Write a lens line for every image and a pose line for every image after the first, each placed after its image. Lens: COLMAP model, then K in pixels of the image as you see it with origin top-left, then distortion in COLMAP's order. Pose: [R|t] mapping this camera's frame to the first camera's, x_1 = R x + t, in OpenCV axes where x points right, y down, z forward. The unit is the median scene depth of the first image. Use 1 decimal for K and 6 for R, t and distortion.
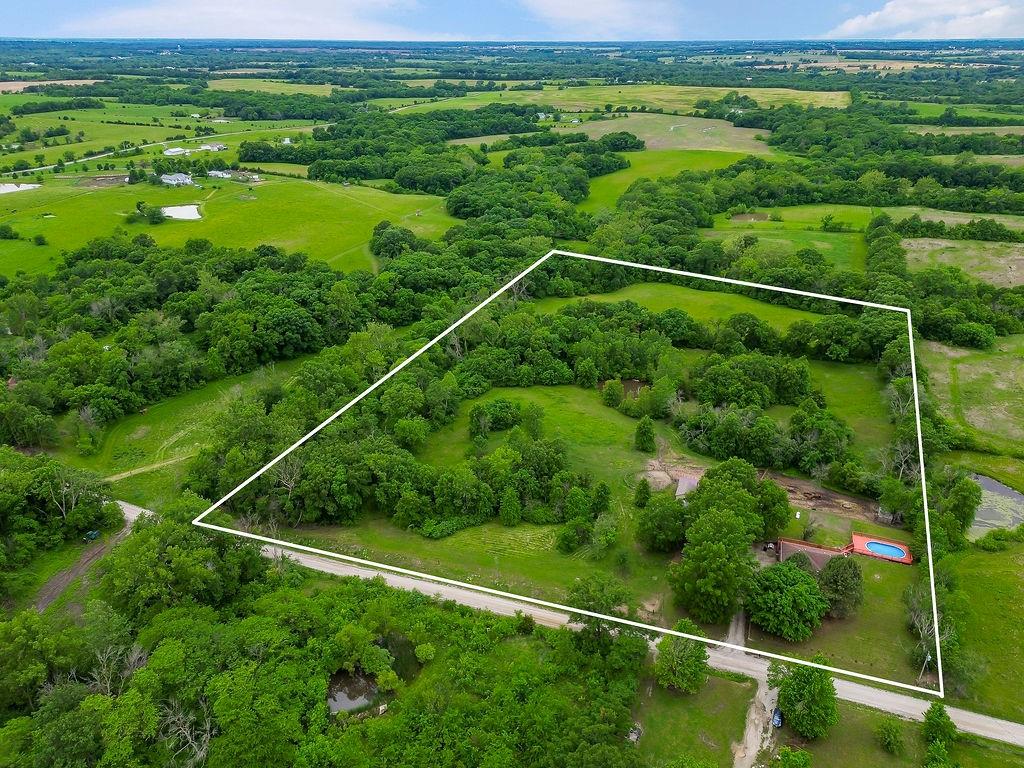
lens RADIAL K [[725.3, 0, 512.0], [0, 725.3, 384.0], [0, 0, 1]] dist [0.077109, -0.069493]
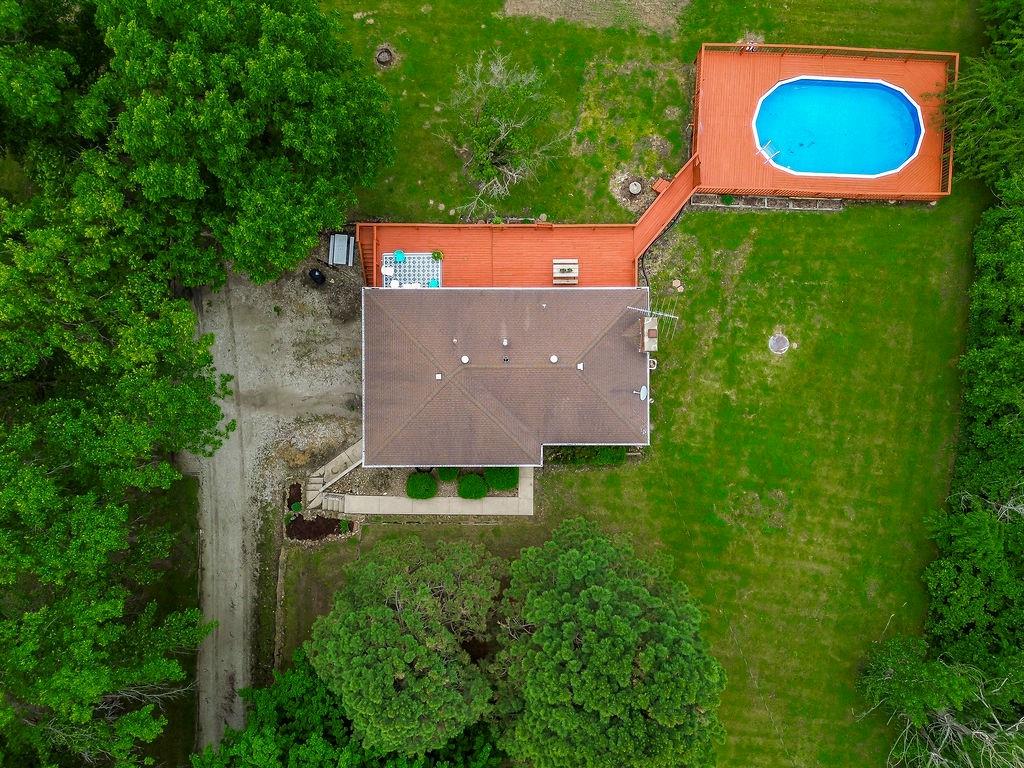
lens RADIAL K [[725.3, 0, 512.0], [0, 725.3, 384.0], [0, 0, 1]] dist [0.077109, -0.069493]
pose [[0.945842, -0.324621, 0.002295, 0.380276], [0.131932, 0.390849, 0.910950, 0.047423], [-0.296610, -0.861312, 0.412510, 0.848067]]
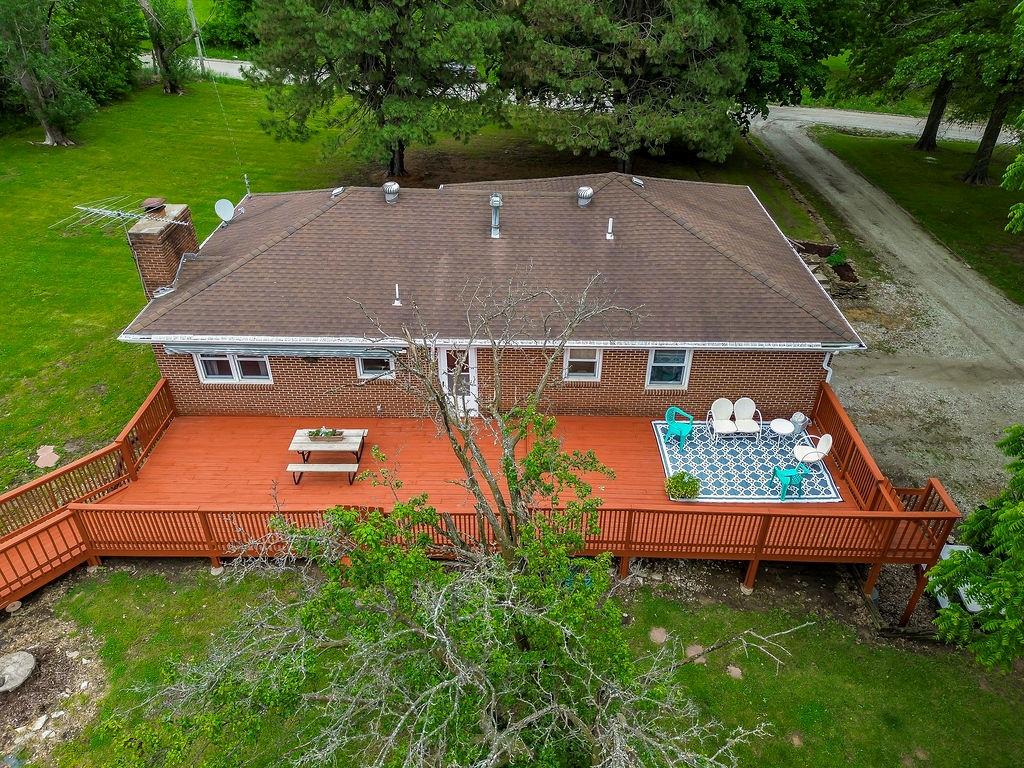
lens RADIAL K [[725.3, 0, 512.0], [0, 725.3, 384.0], [0, 0, 1]] dist [0.077109, -0.069493]
pose [[-0.951679, 0.168763, -0.256565, 0.405101], [-0.132242, 0.528816, 0.838371, 0.151290], [0.277162, 0.831789, -0.480946, 0.989054]]
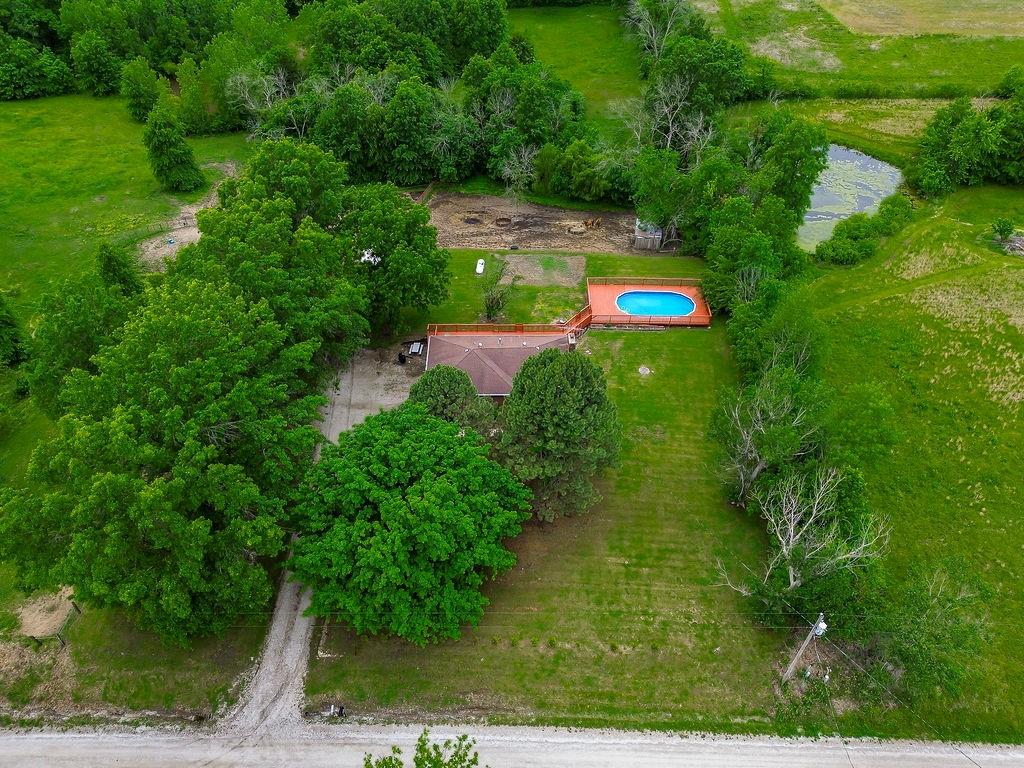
lens RADIAL K [[725.3, 0, 512.0], [0, 725.3, 384.0], [0, 0, 1]] dist [0.077109, -0.069493]
pose [[0.941374, -0.220826, 0.255051, 0.289124], [0.141713, 0.944910, 0.295063, 0.122716], [-0.306158, -0.241621, 0.920808, 0.584702]]
